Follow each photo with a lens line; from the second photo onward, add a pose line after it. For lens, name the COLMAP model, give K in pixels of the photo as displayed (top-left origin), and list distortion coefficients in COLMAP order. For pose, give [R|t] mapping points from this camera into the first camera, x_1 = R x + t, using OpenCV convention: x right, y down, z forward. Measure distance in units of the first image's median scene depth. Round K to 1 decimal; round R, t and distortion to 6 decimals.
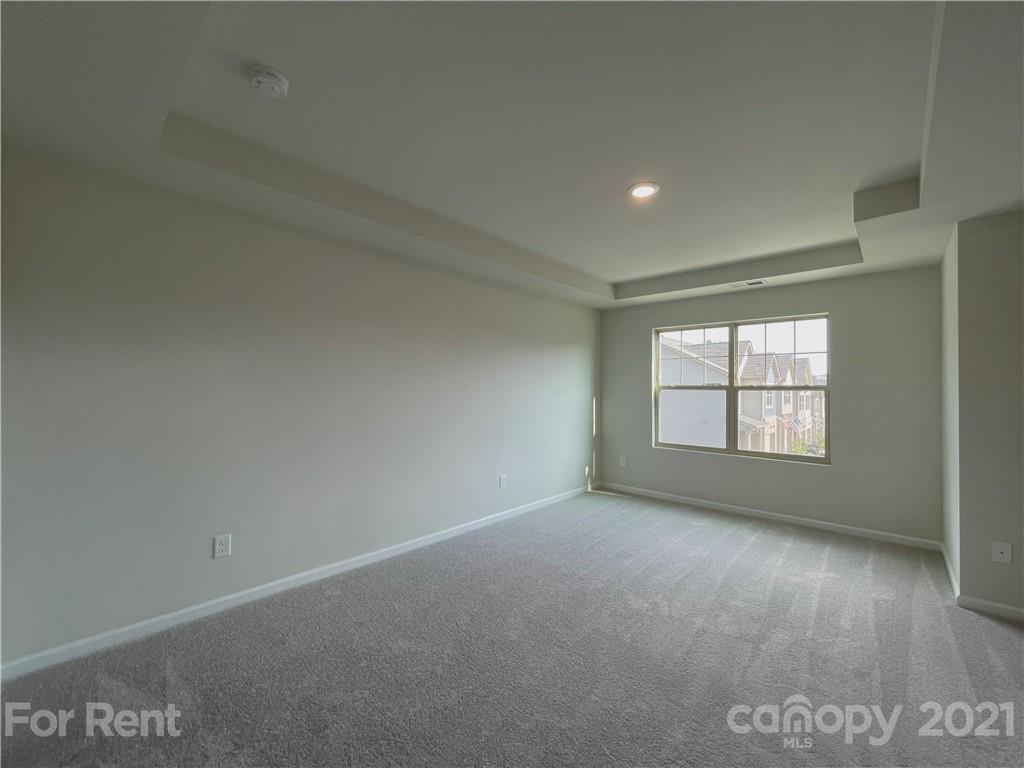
lens RADIAL K [[412.4, 0, 512.0], [0, 412.4, 384.0], [0, 0, 1]] dist [-0.026758, -0.000078]
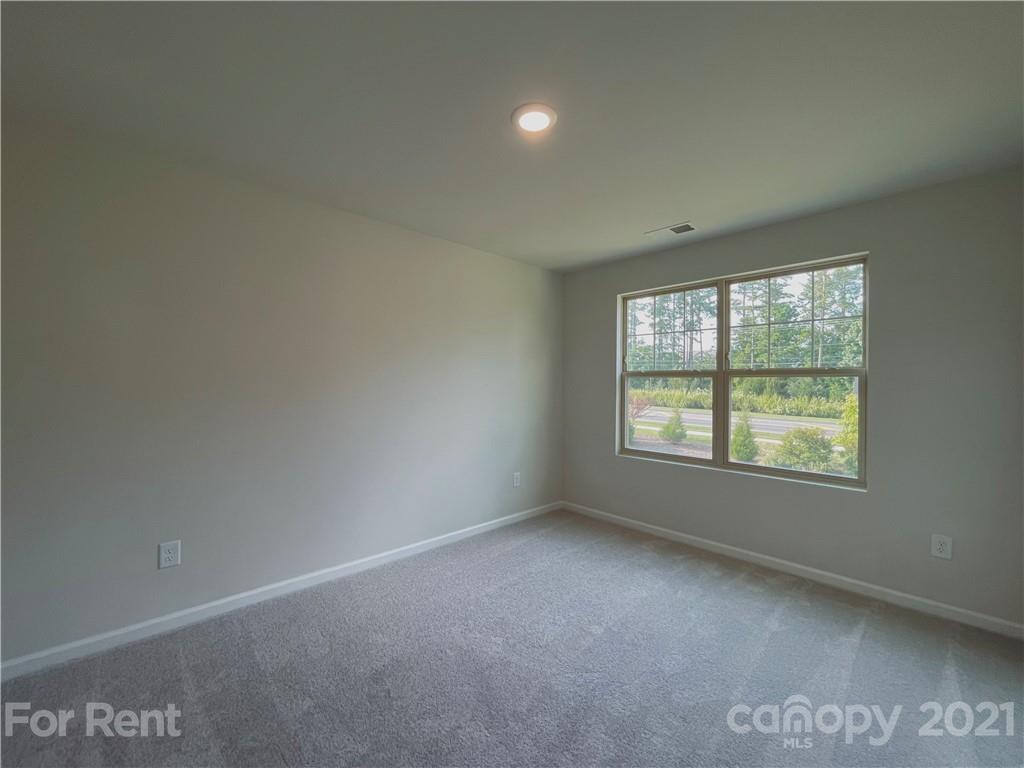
lens RADIAL K [[400.6, 0, 532.4], [0, 400.6, 382.9], [0, 0, 1]] dist [-0.025255, 0.004642]
pose [[0.999355, -0.007014, -0.035216, 0.211800], [0.007835, 0.999700, 0.023227, 0.006285], [0.035042, -0.023488, 0.999110, 0.272313]]
